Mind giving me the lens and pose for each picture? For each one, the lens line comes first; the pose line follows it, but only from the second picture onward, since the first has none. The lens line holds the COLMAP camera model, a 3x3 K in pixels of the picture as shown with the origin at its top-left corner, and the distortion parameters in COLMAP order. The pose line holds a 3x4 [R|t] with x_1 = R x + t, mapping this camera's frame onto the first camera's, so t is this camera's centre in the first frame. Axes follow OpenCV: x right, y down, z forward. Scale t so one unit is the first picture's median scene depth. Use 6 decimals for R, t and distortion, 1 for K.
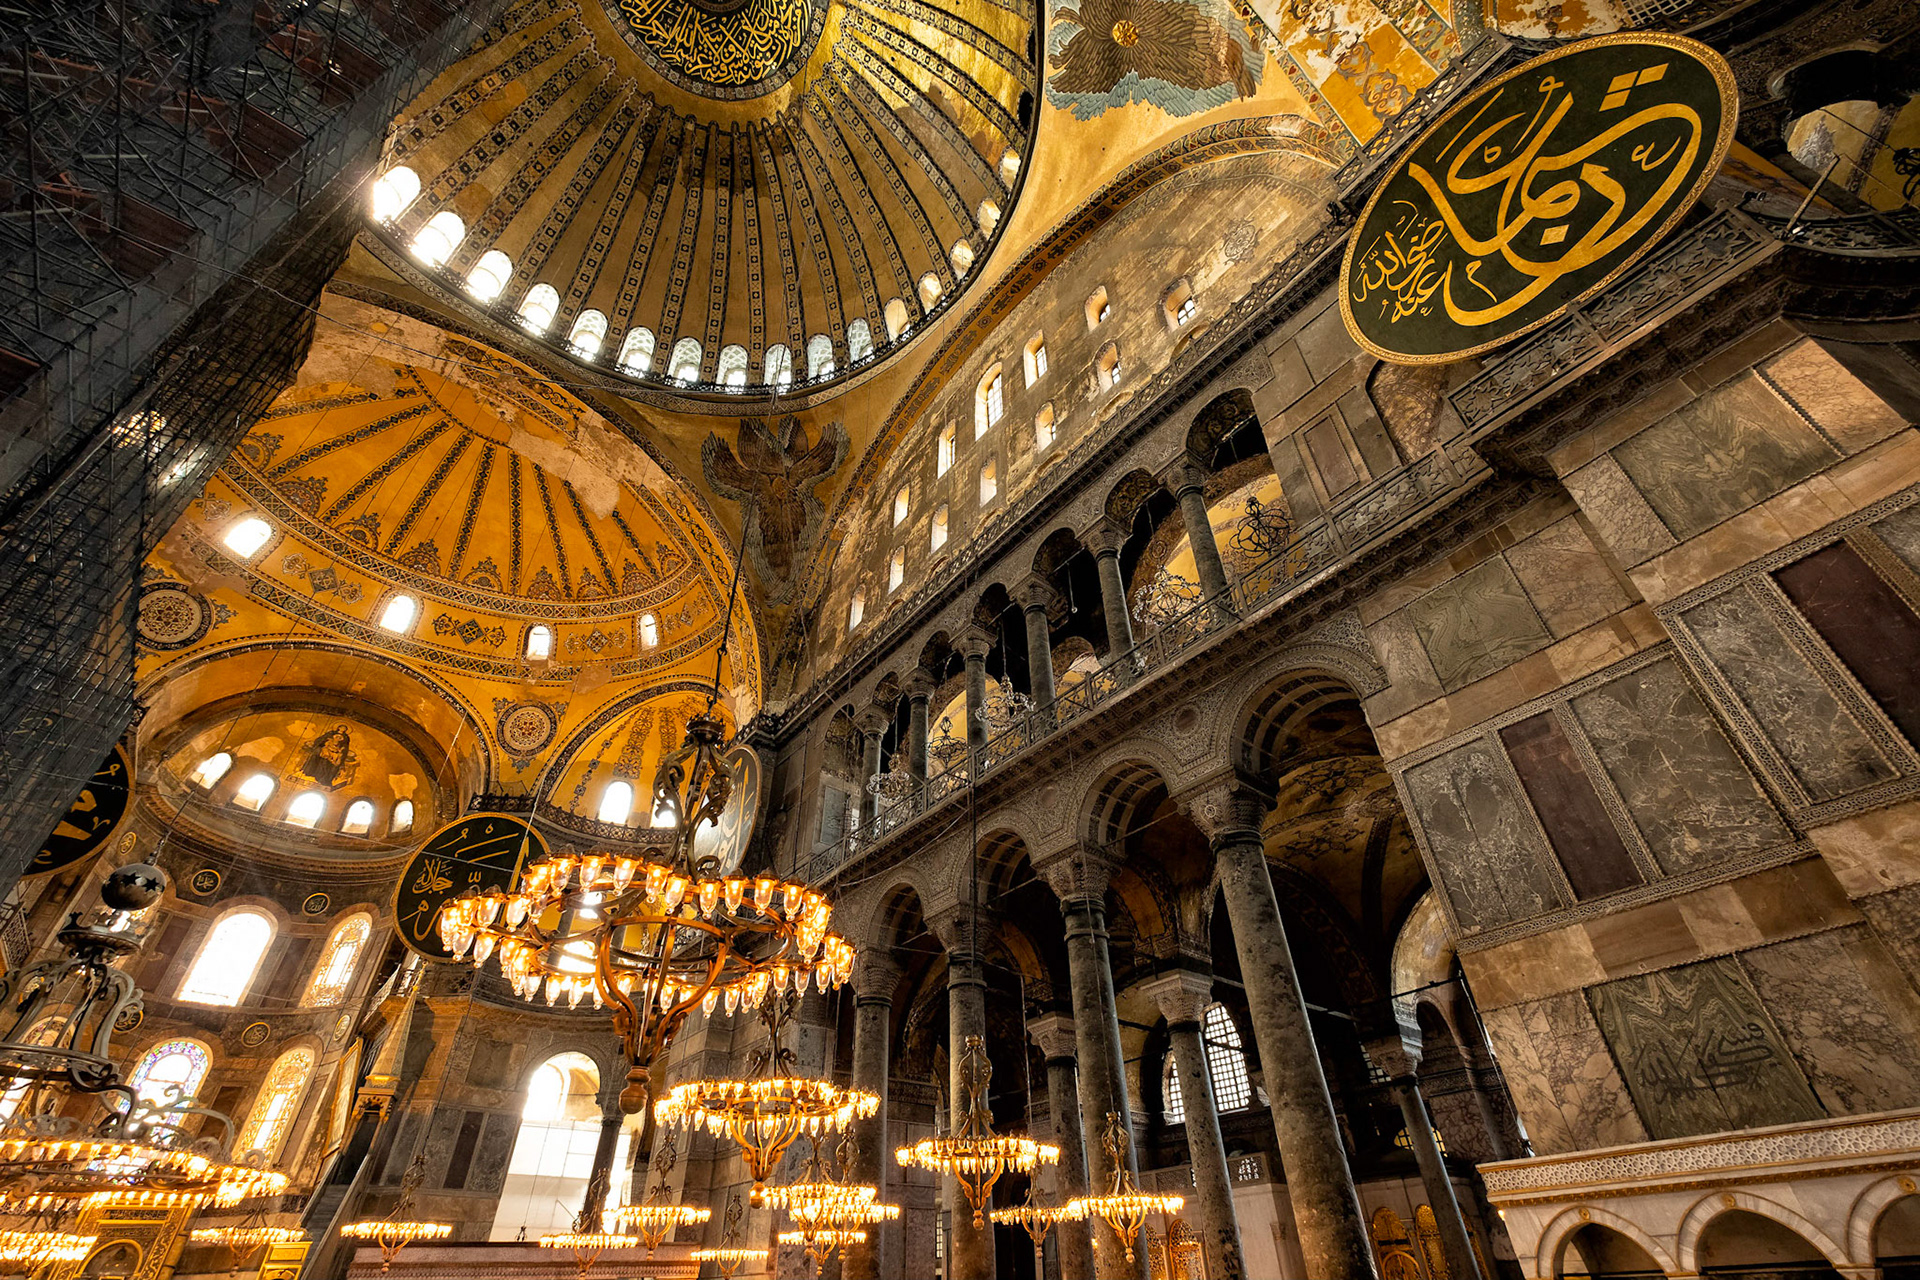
lens RADIAL K [[838.2, 0, 962.5], [0, 838.2, 639.0], [0, 0, 1]] dist [-0.000579, 0.000012]
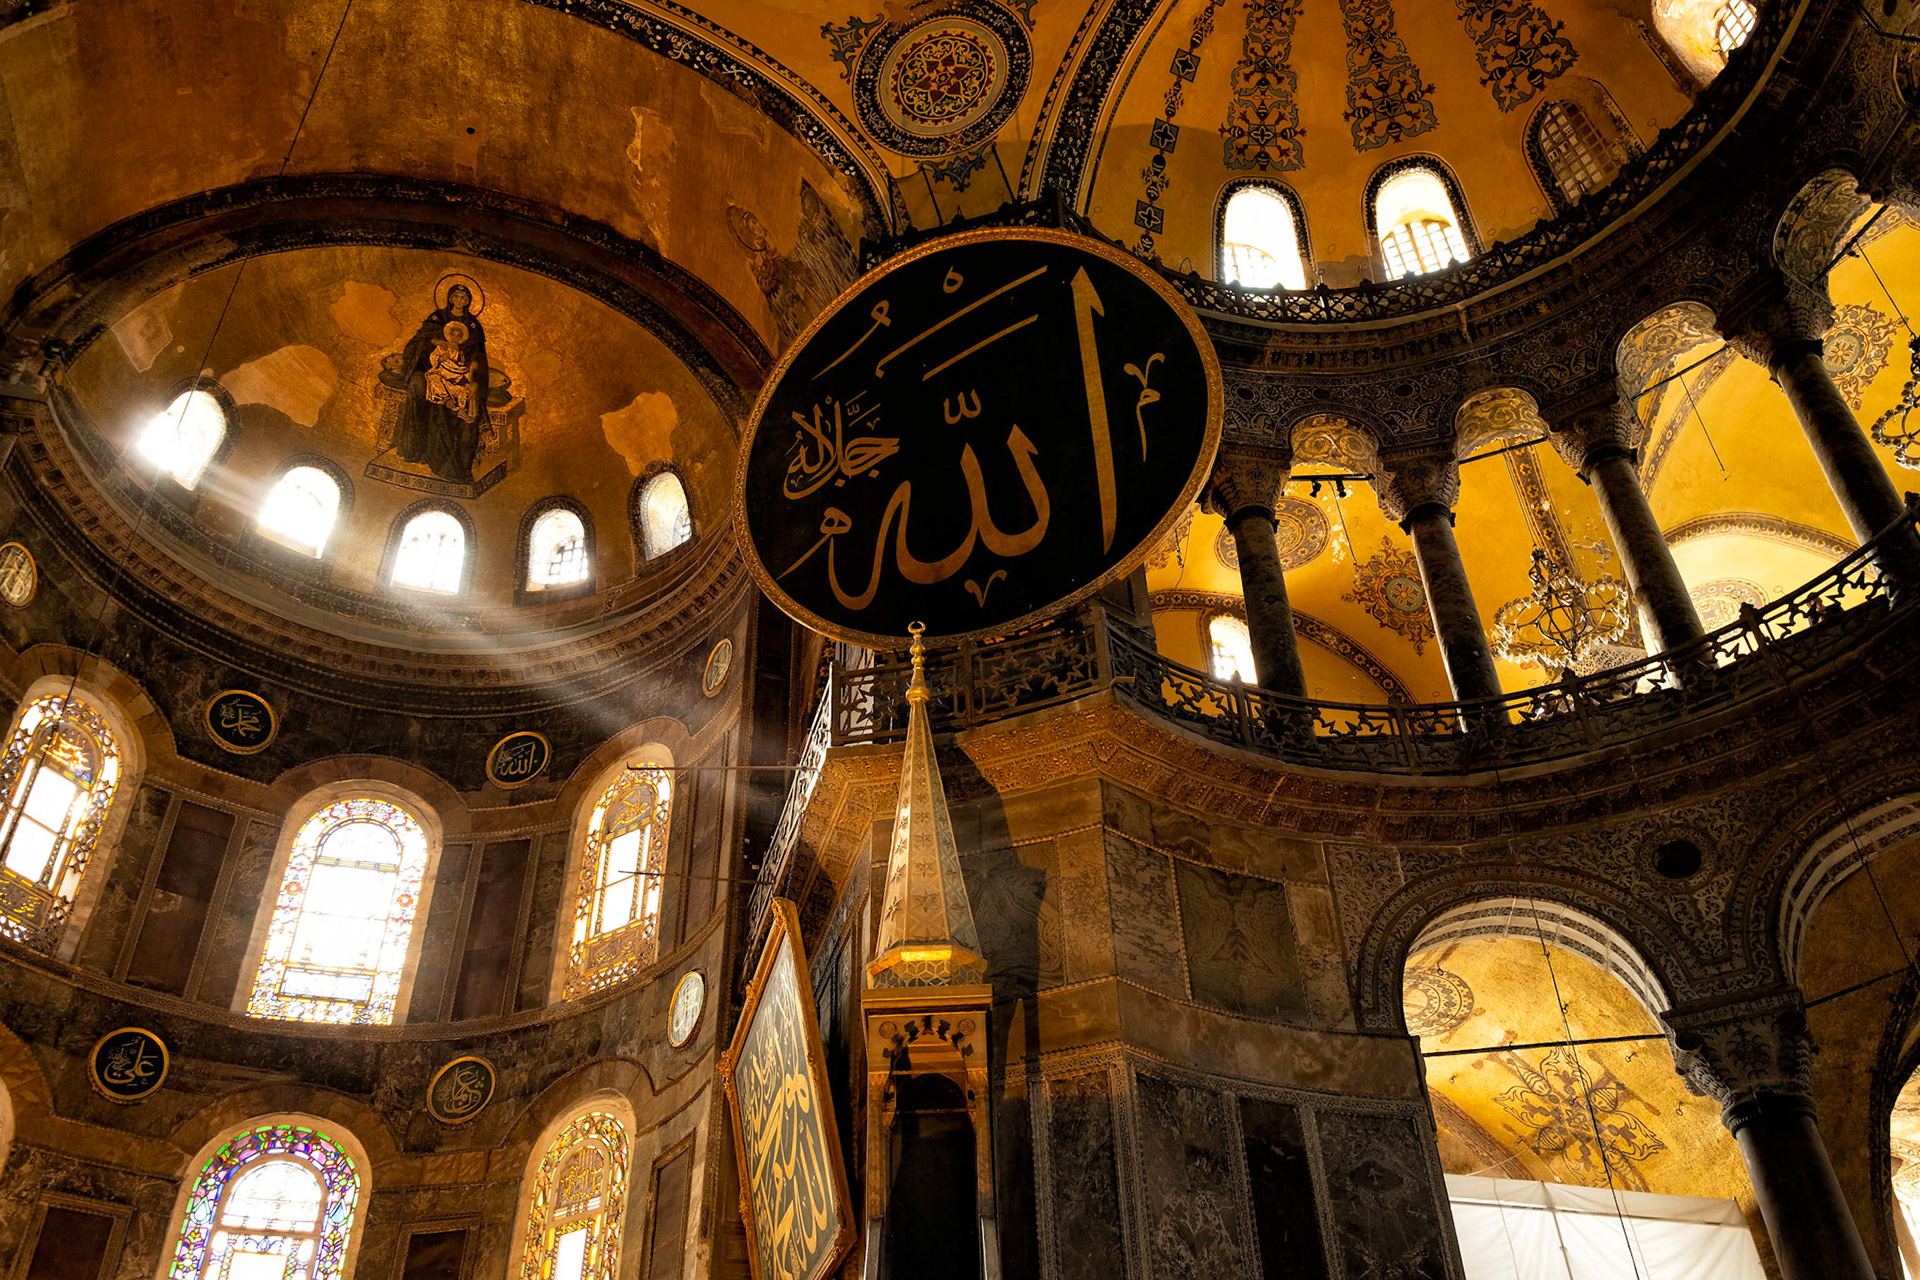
lens RADIAL K [[1621.2, 0, 956.1], [0, 1621.2, 640.6], [0, 0, 1]] dist [0.013632, -0.001240]
pose [[0.919183, -0.253899, -0.301062, -0.393346], [0.253314, 0.966486, -0.041679, 0.346869], [0.301554, -0.037952, 0.952693, 0.420090]]
